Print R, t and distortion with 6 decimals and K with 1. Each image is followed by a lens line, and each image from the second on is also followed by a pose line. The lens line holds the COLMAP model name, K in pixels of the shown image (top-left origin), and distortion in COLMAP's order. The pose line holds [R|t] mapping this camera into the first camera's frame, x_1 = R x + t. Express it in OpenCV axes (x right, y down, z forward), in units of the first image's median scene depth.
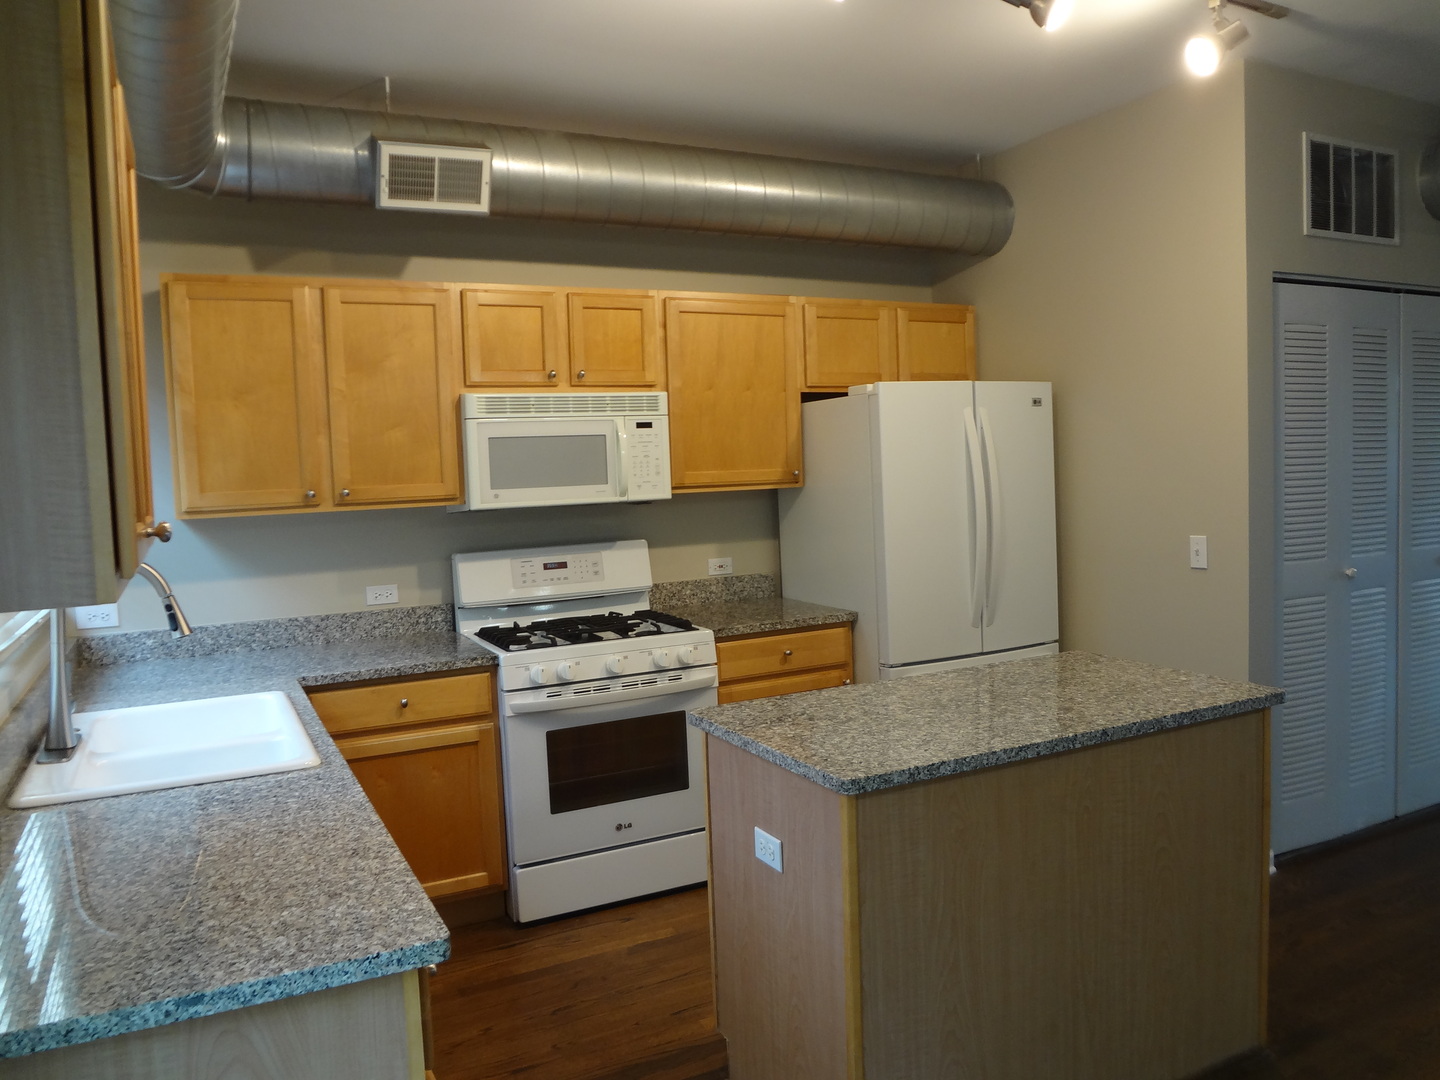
lens RADIAL K [[1073.9, 0, 713.9], [0, 1073.9, 535.9], [0, 0, 1]] dist [-0.046131, 0.007576]
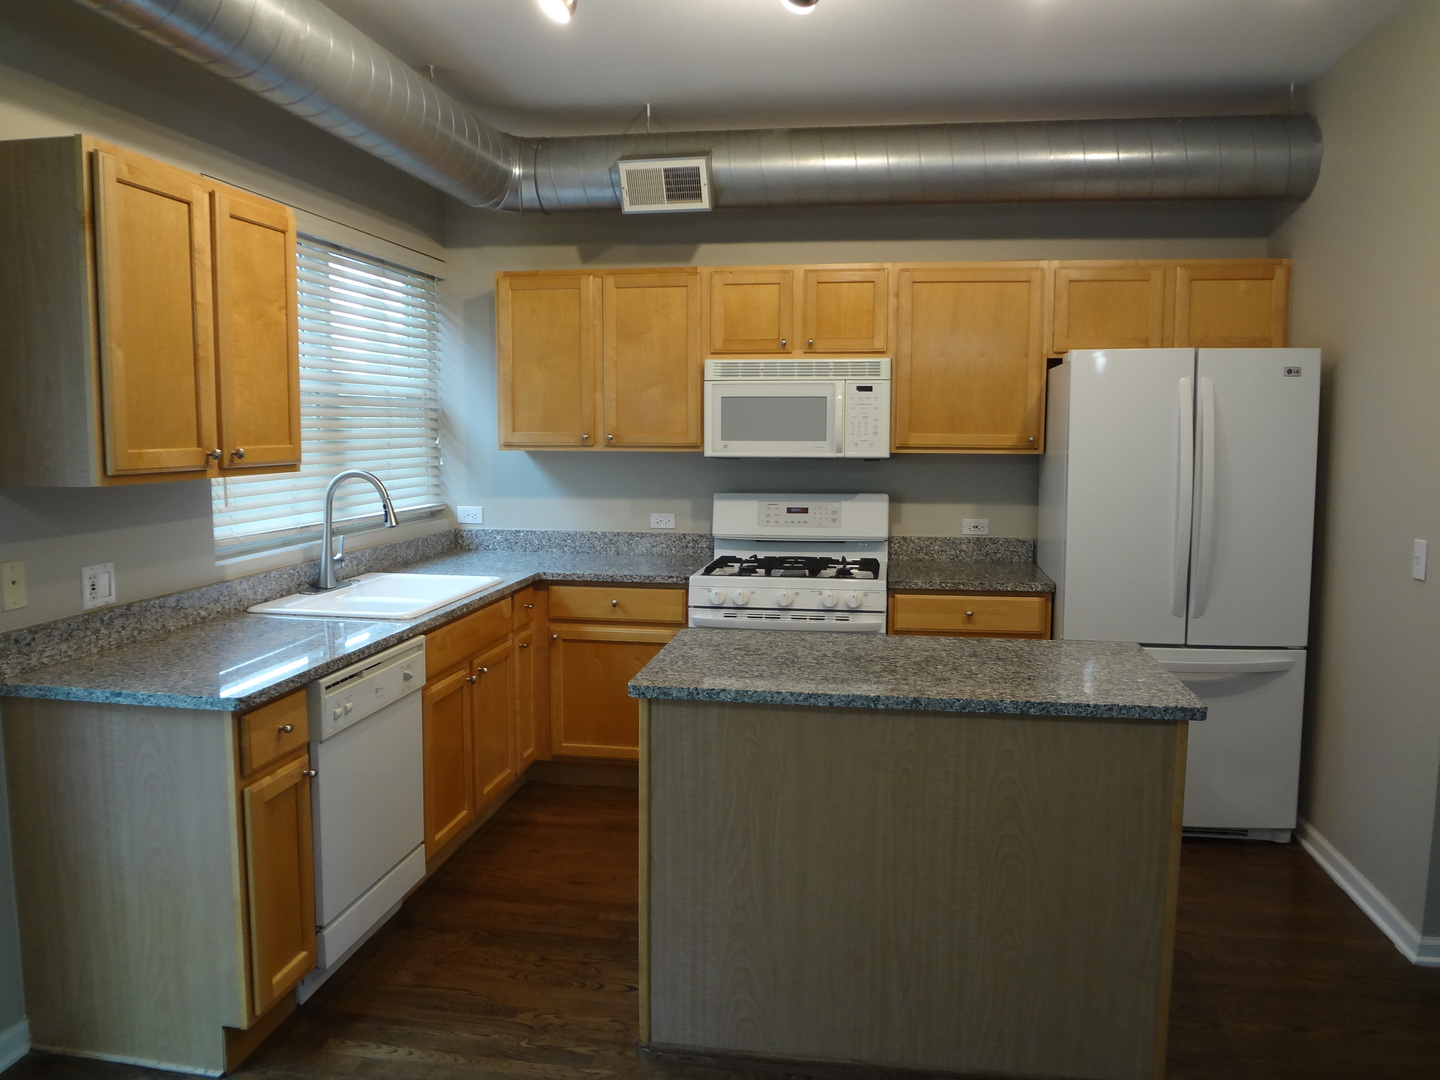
lens RADIAL K [[1073.9, 0, 708.9], [0, 1073.9, 536.6], [0, 0, 1]] dist [-0.046131, 0.007576]
pose [[0.806366, 0.101150, -0.582702, 0.488390], [-0.072511, 0.994741, 0.072333, -0.022130], [0.586955, -0.016074, 0.809460, 0.022540]]
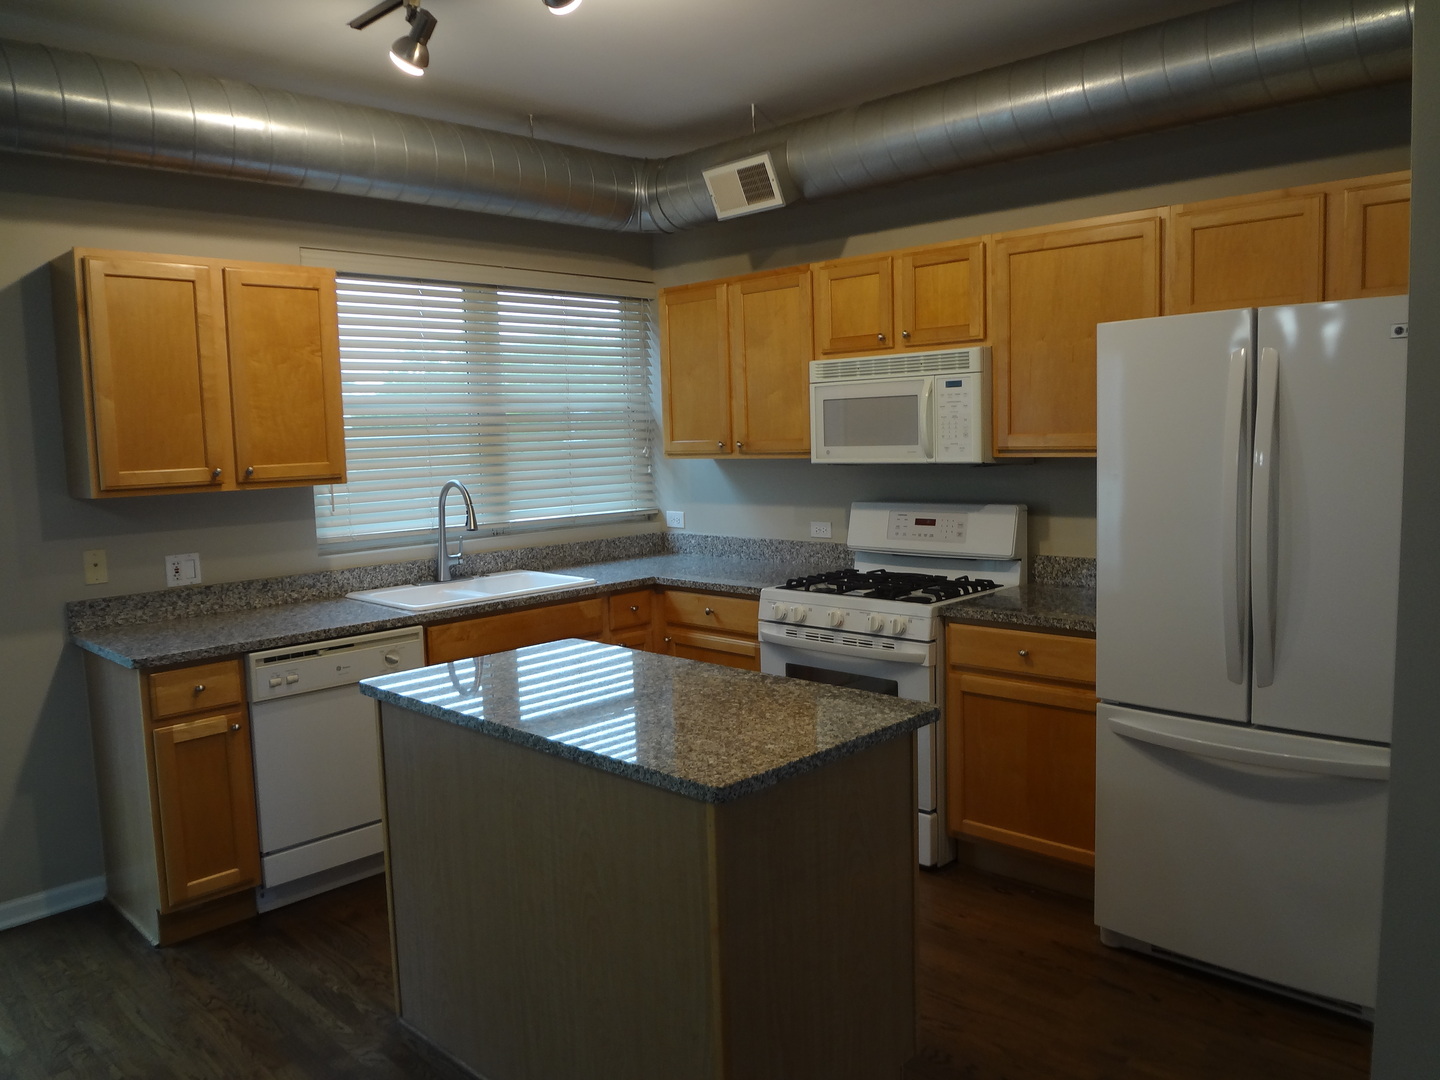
lens RADIAL K [[1073.9, 0, 714.9], [0, 1073.9, 536.6], [0, 0, 1]] dist [-0.046131, 0.007576]
pose [[0.325089, 0.120778, -0.937939, 0.820329], [-0.045008, 0.992663, 0.112226, -0.070427], [0.944612, 0.005731, 0.328139, 0.523365]]
